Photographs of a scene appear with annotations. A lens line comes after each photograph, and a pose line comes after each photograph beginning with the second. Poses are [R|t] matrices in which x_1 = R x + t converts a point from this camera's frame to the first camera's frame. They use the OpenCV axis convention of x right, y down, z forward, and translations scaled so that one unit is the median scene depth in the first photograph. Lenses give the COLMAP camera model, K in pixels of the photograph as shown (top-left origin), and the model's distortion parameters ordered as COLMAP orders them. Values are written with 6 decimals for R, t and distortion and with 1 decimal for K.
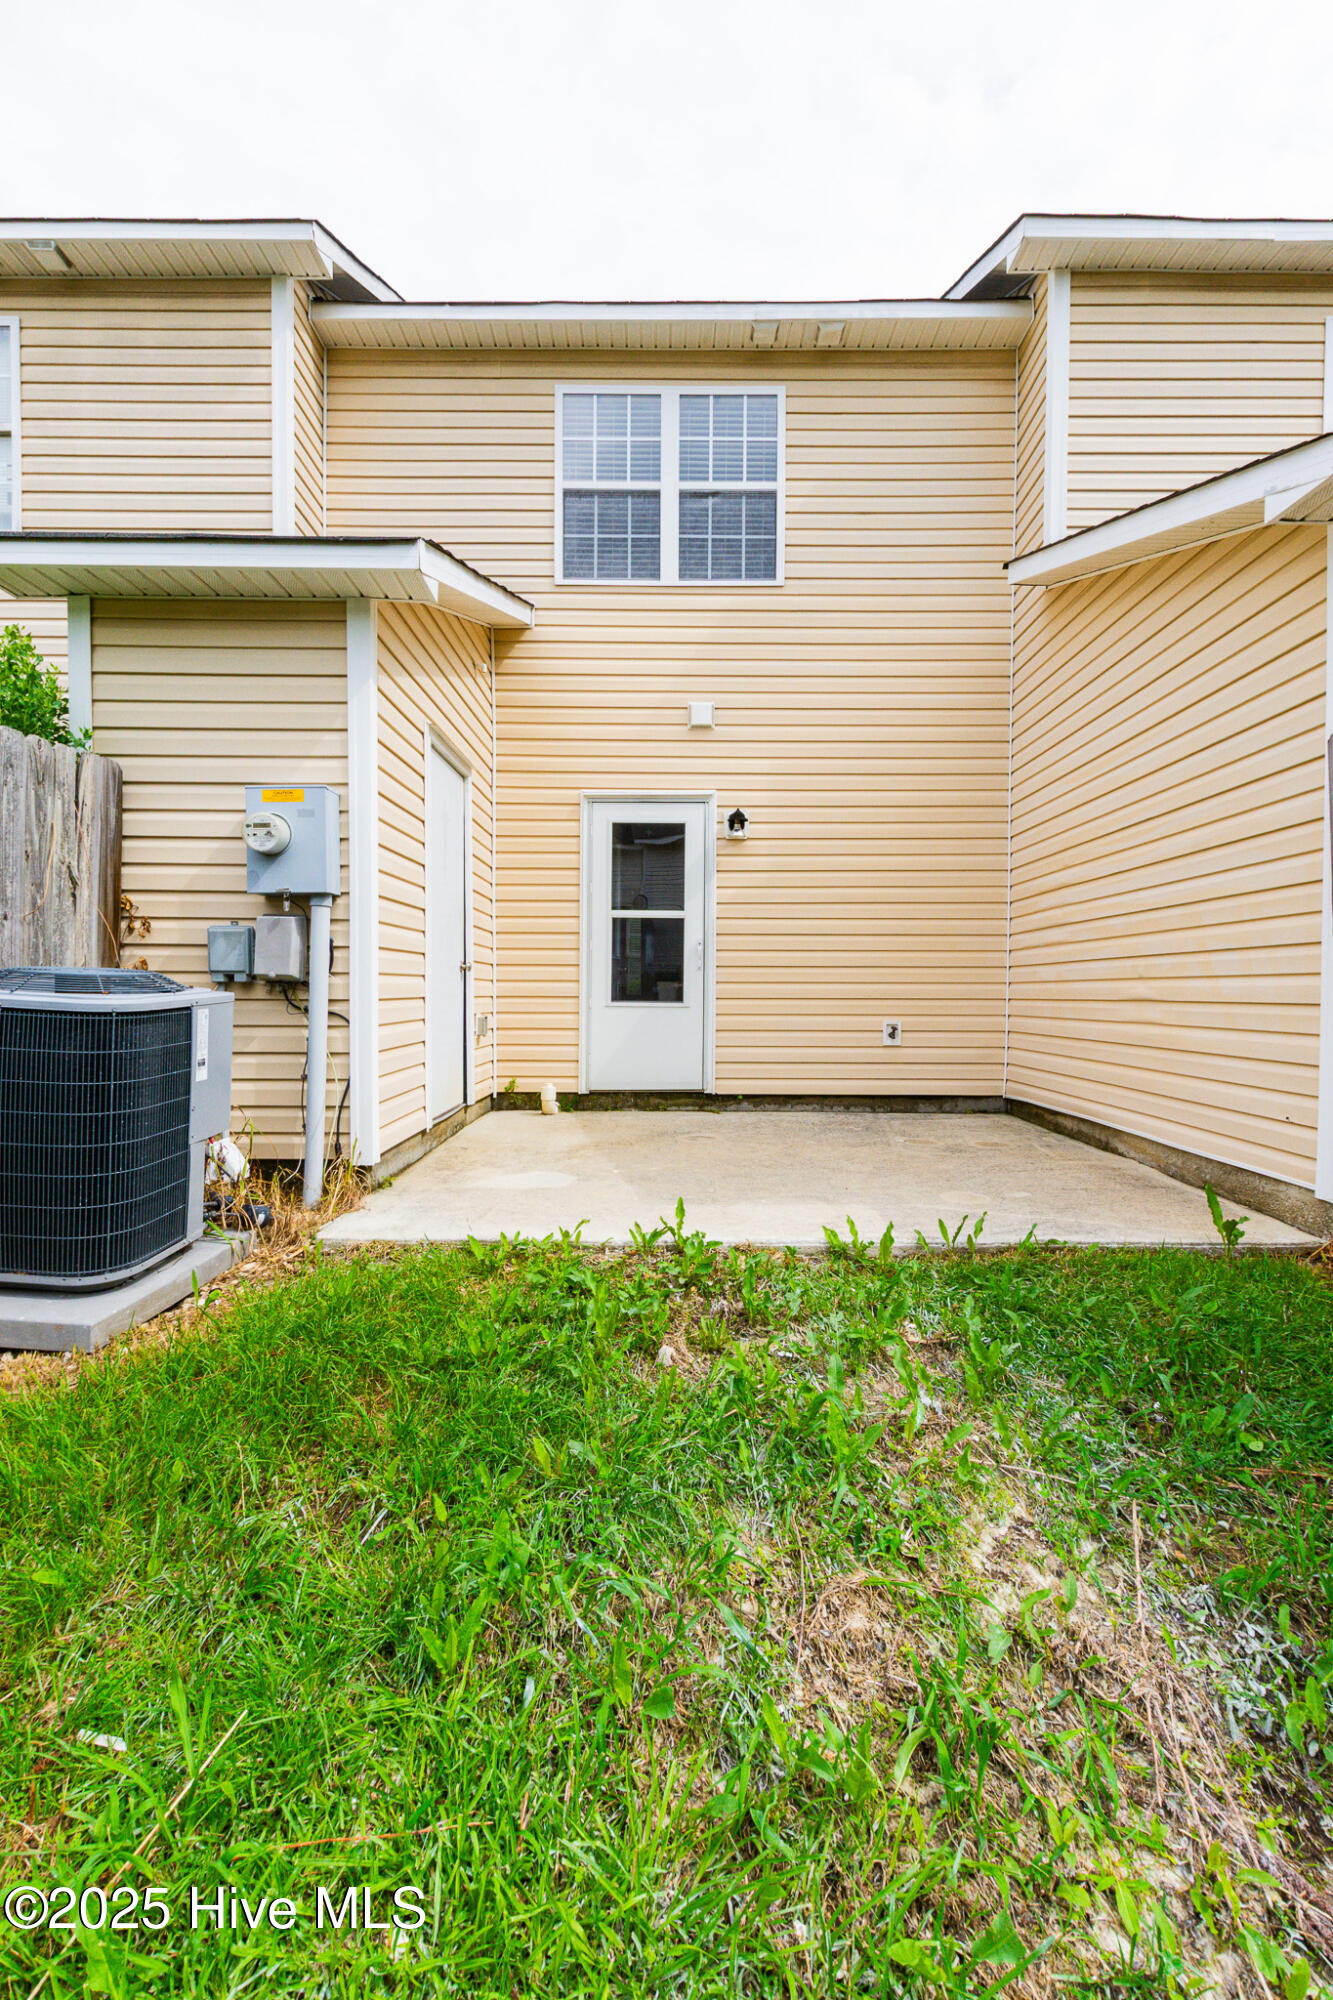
lens RADIAL K [[868.7, 0, 682.8], [0, 868.7, 996.8], [0, 0, 1]] dist [0.008186, -0.002526]
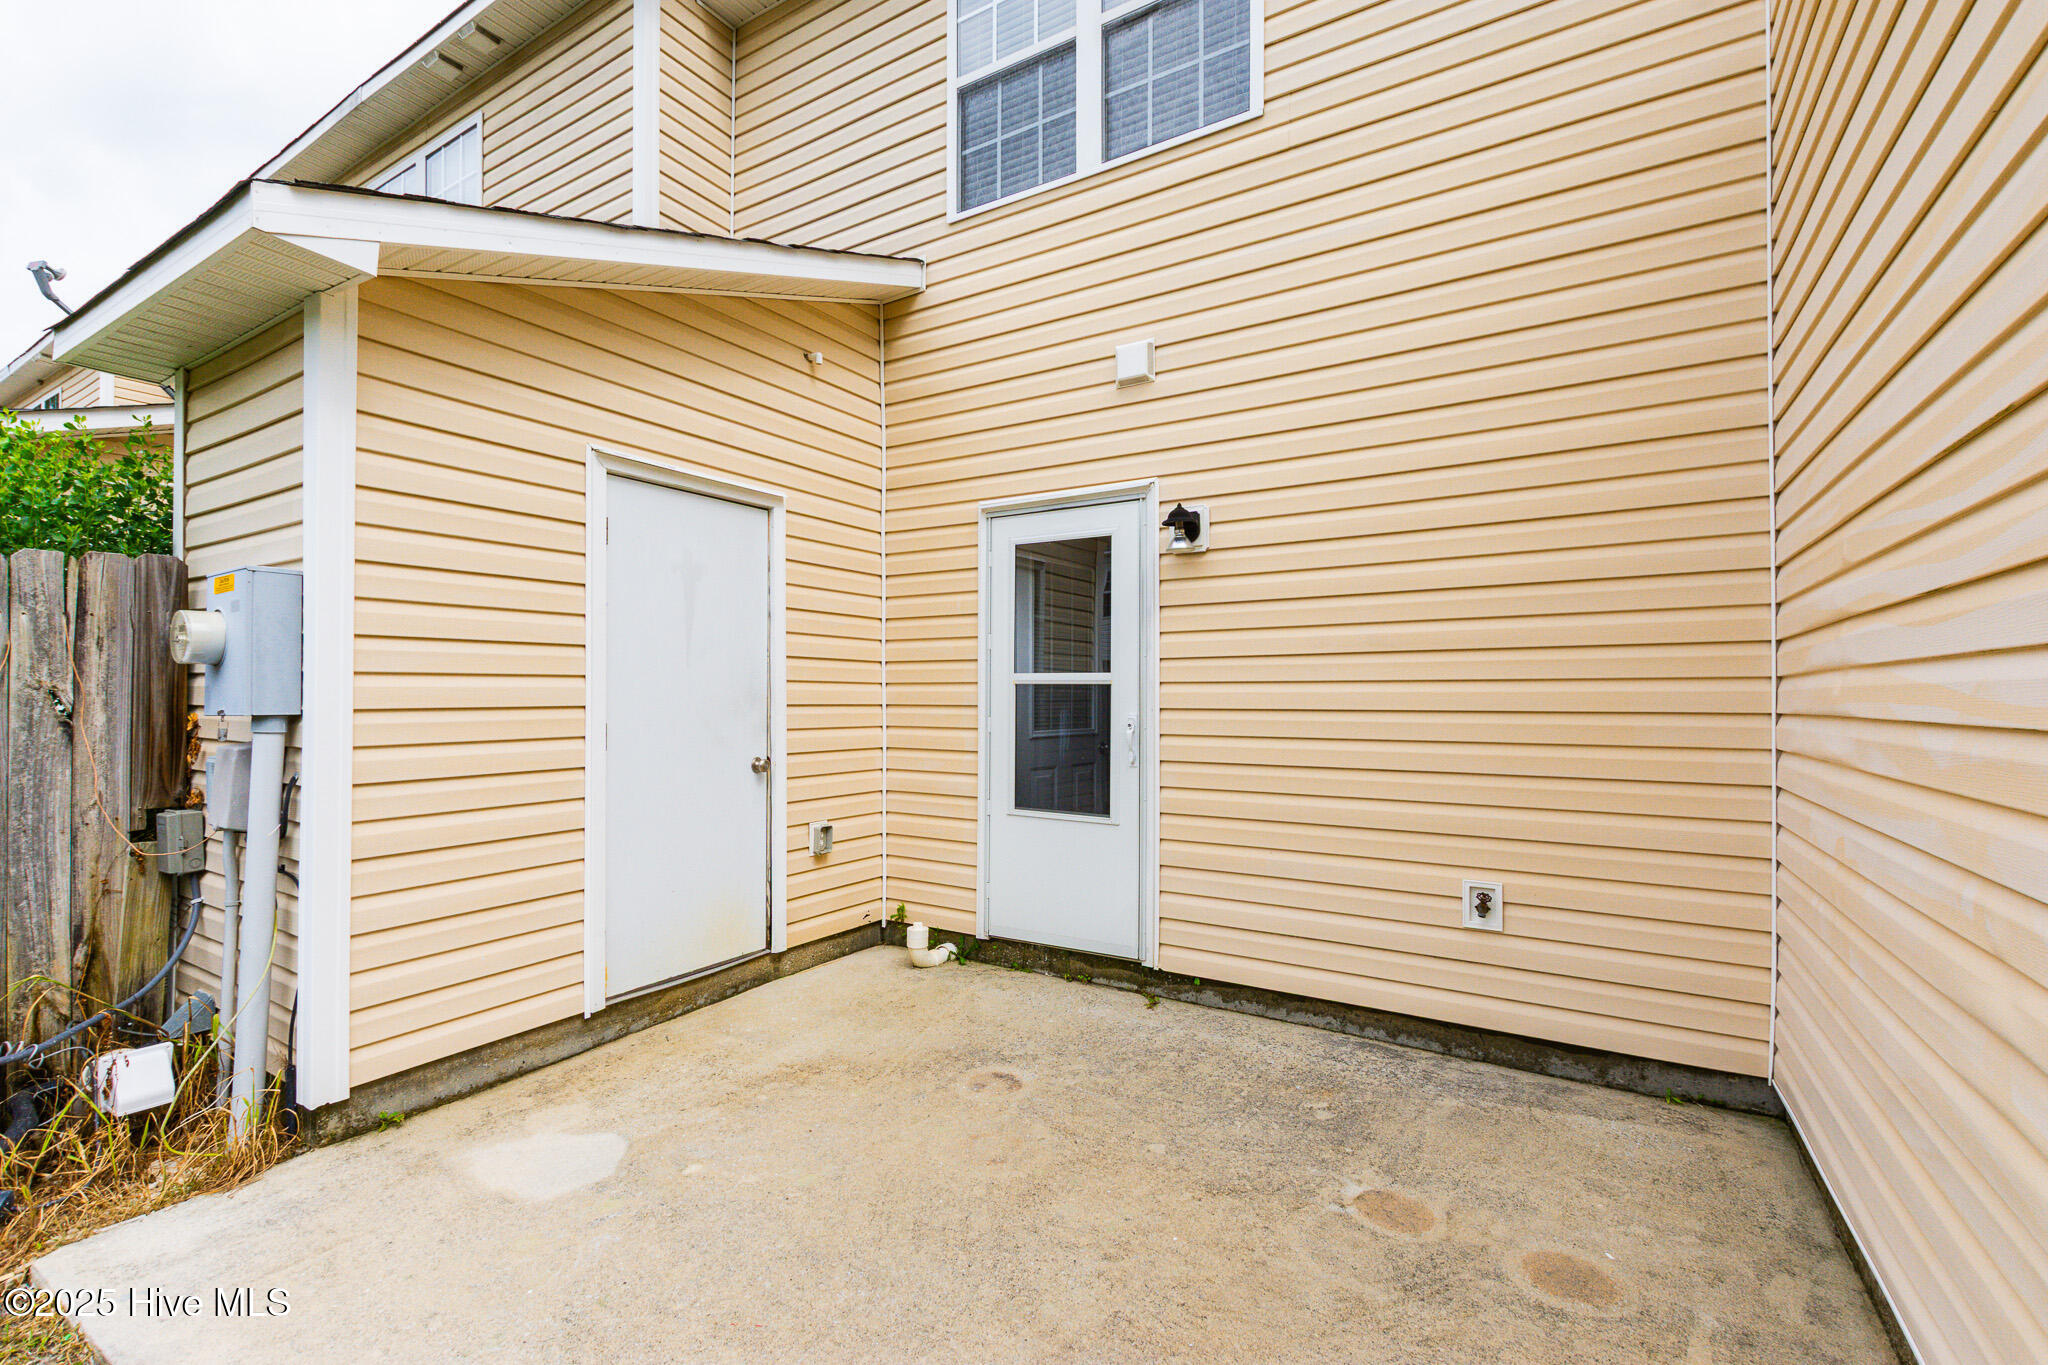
lens RADIAL K [[889.5, 0, 1009.0], [0, 889.5, 687.3], [0, 0, 1]] dist [0.008186, -0.002526]
pose [[0.851996, -0.009769, -0.523457, 0.278804], [-0.006602, 0.999546, -0.029399, -0.068428], [0.523507, 0.028504, 0.851545, 0.406817]]
